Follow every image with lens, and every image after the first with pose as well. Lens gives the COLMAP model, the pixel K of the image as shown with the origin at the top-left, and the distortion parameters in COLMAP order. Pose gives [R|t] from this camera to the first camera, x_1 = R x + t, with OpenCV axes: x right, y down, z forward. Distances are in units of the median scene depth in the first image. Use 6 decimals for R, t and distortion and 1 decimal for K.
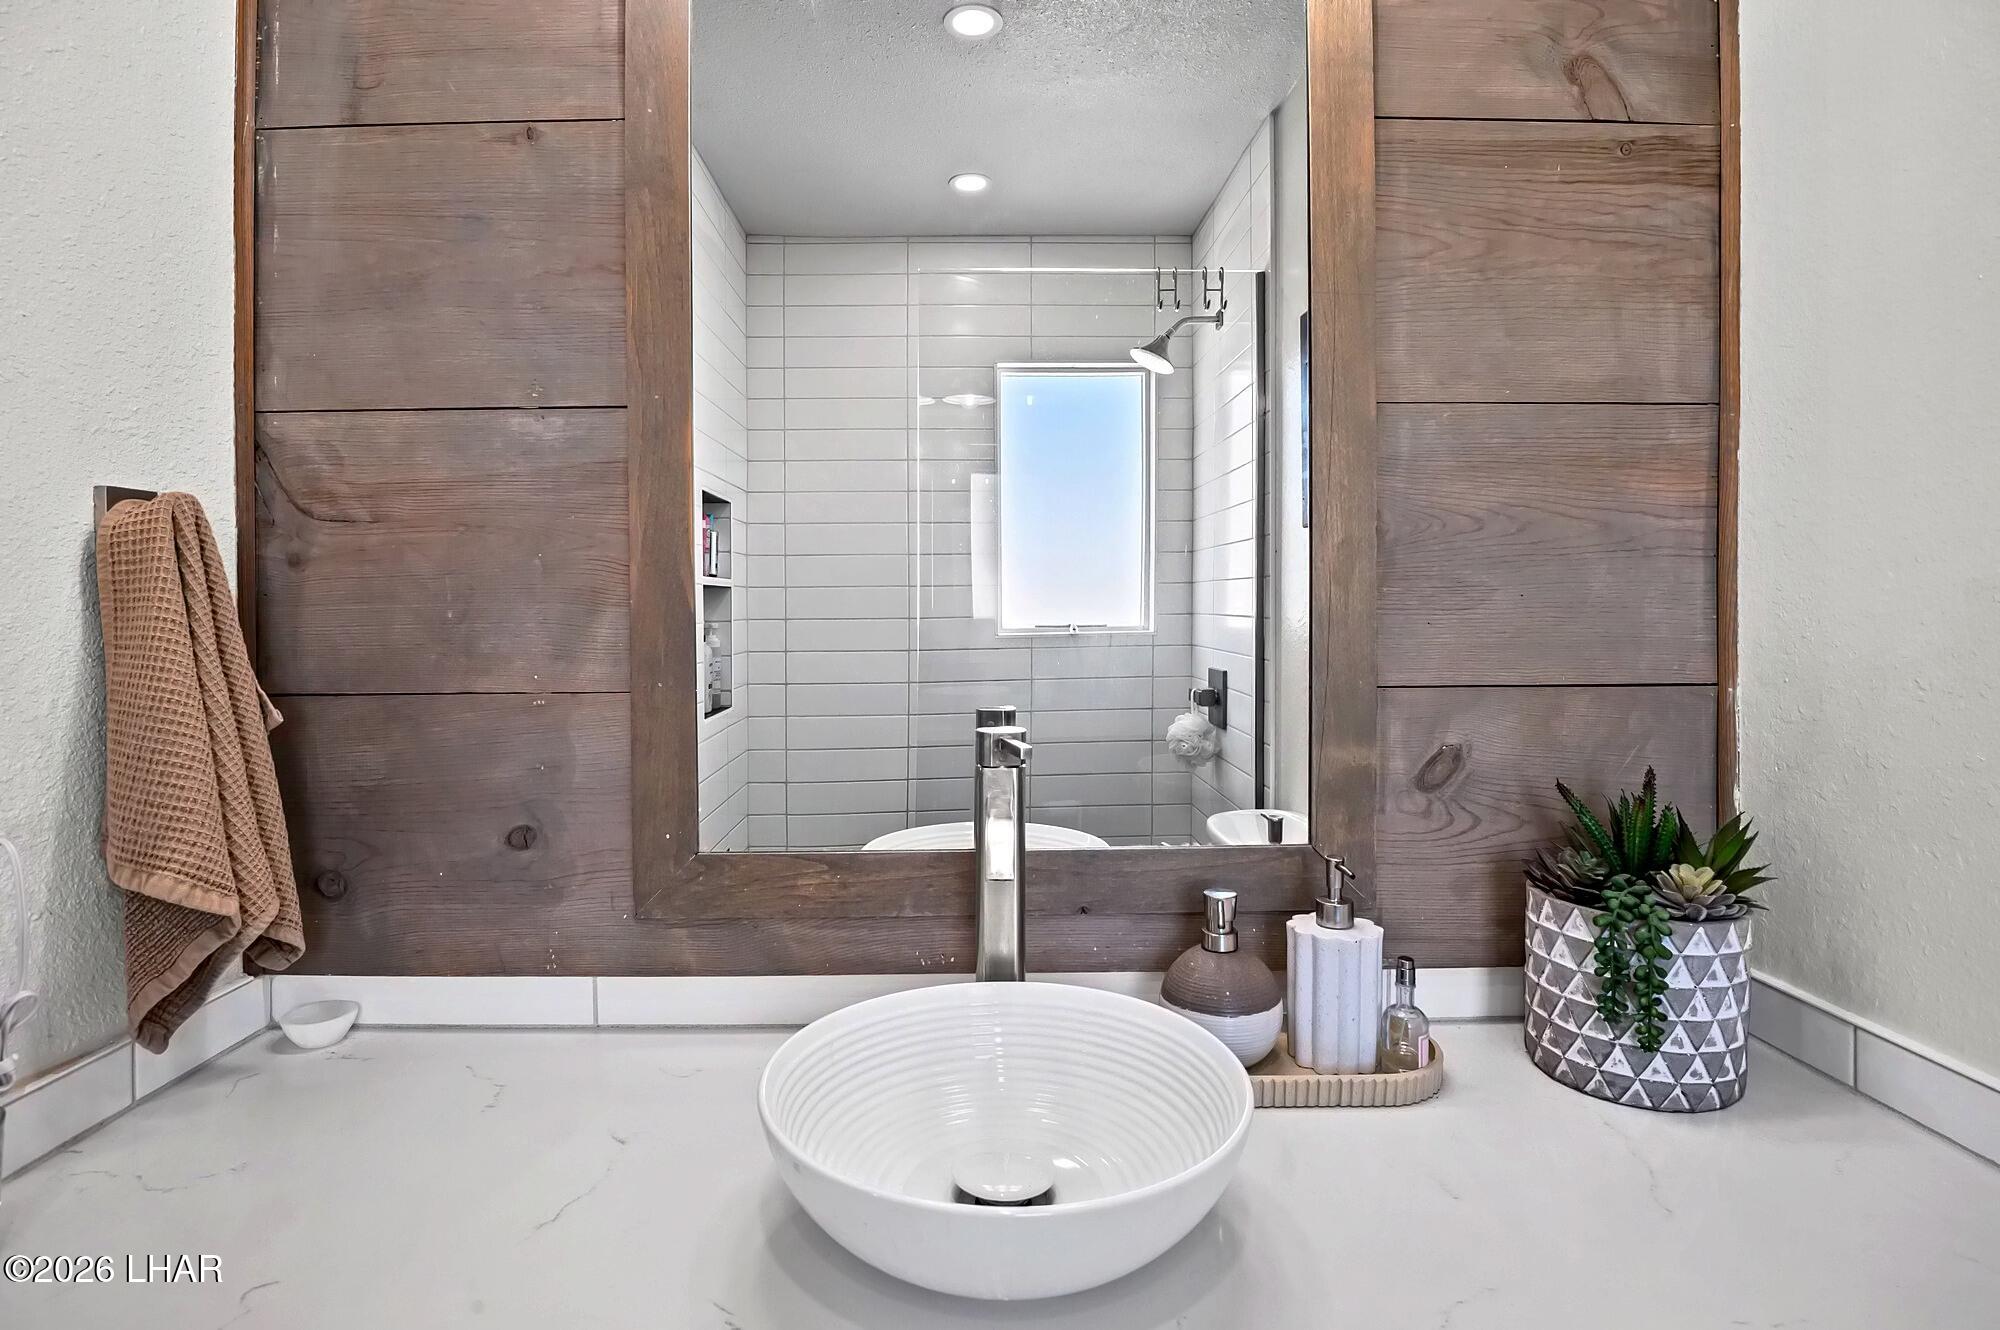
lens RADIAL K [[988.3, 0, 998.5], [0, 988.3, 632.3], [0, 0, 1]] dist [-0.028610, -0.001300]
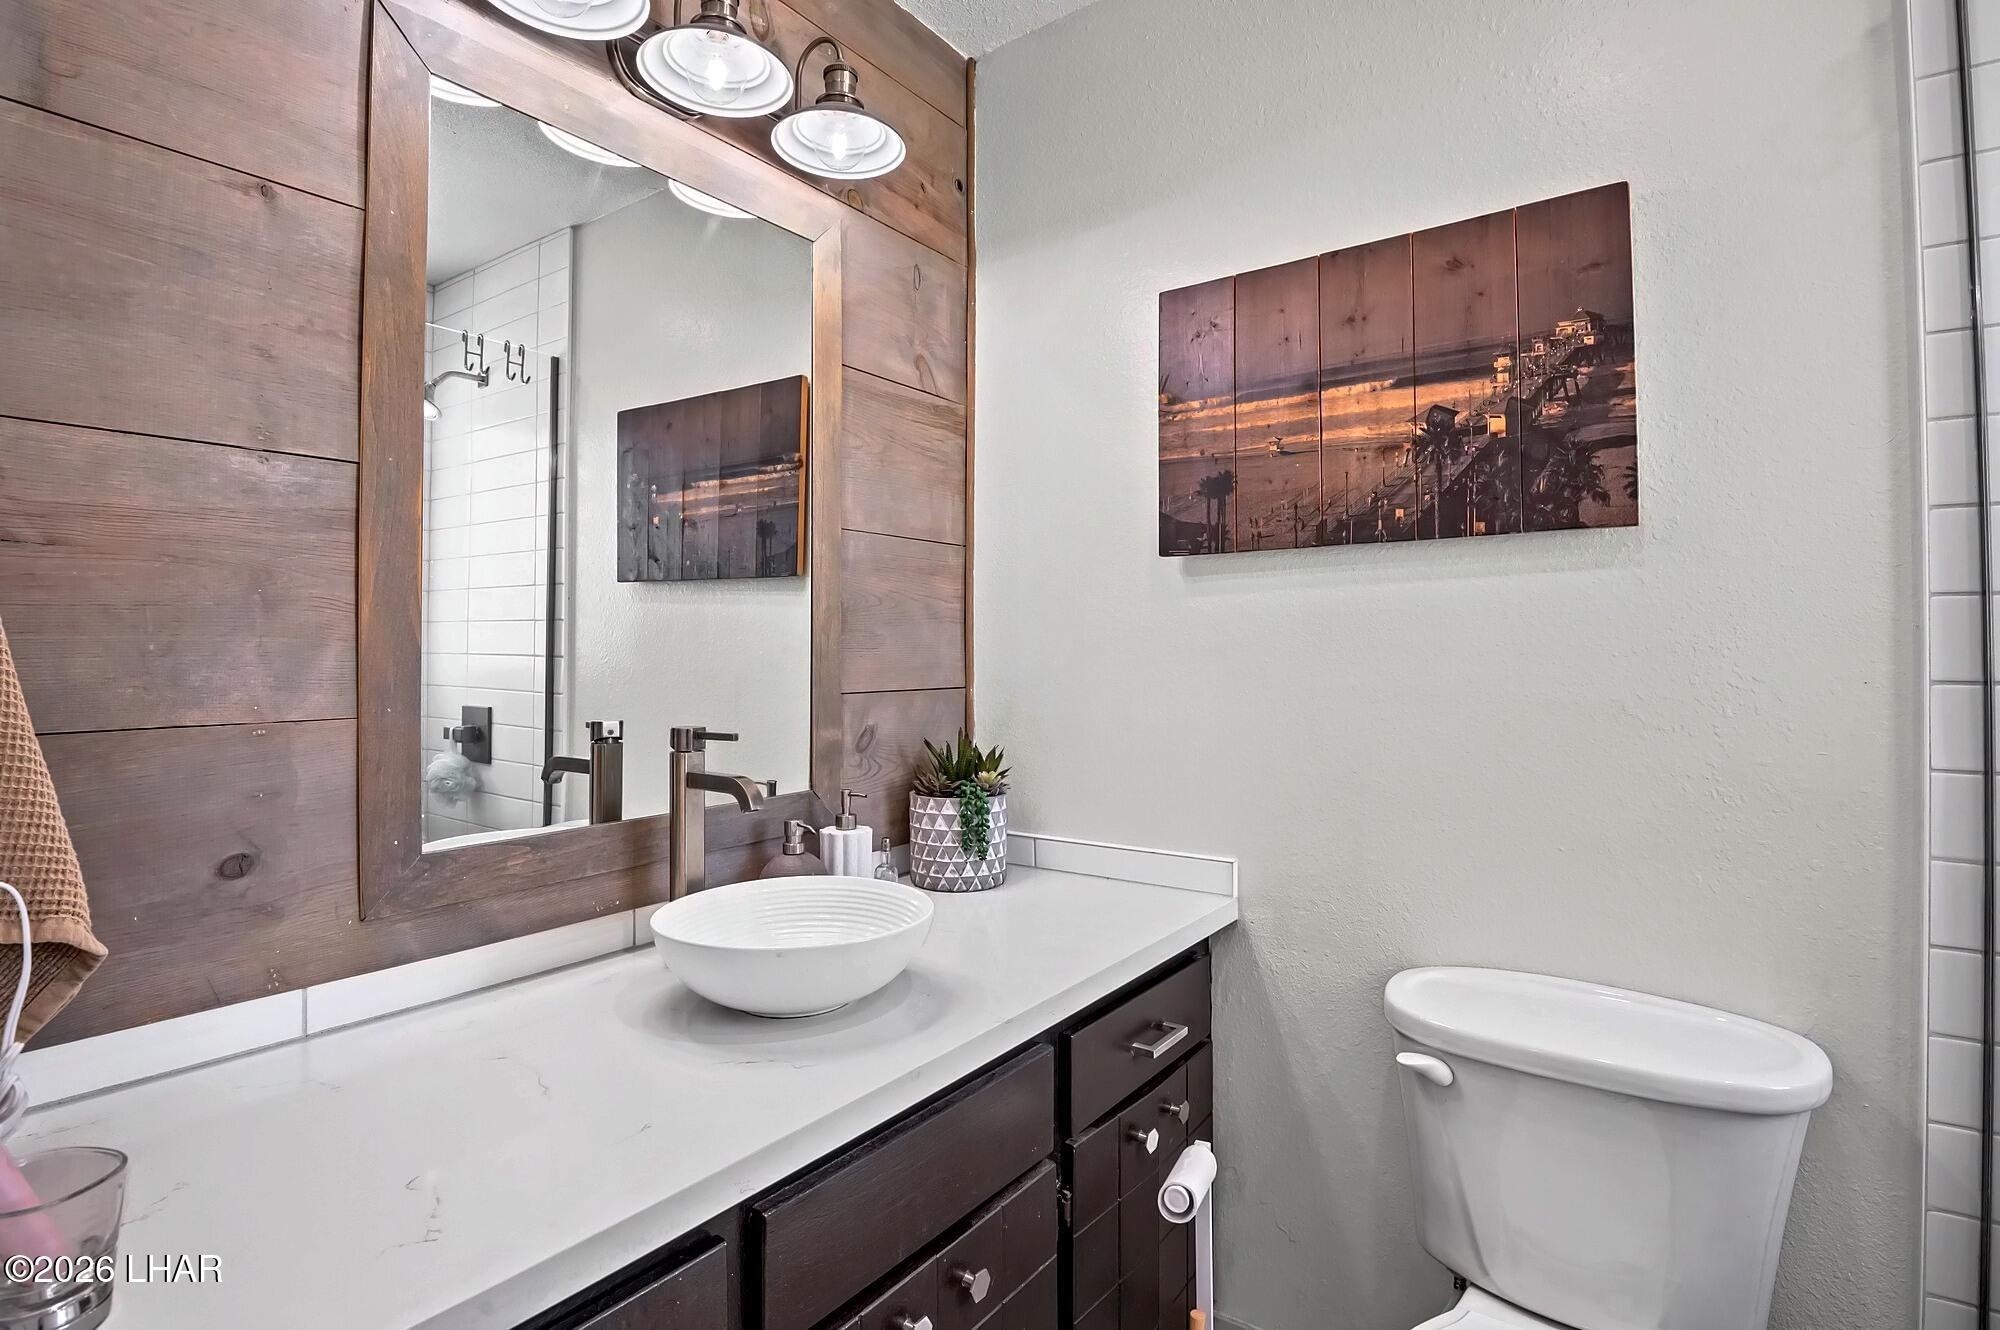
lens RADIAL K [[988.3, 0, 1000.6], [0, 988.3, 651.6], [0, 0, 1]] dist [-0.028610, -0.001300]
pose [[0.590051, 0.004721, 0.807352, -0.844132], [0.015579, 0.999730, -0.017232, 0.016179], [-0.807216, 0.022746, 0.589818, -0.243417]]
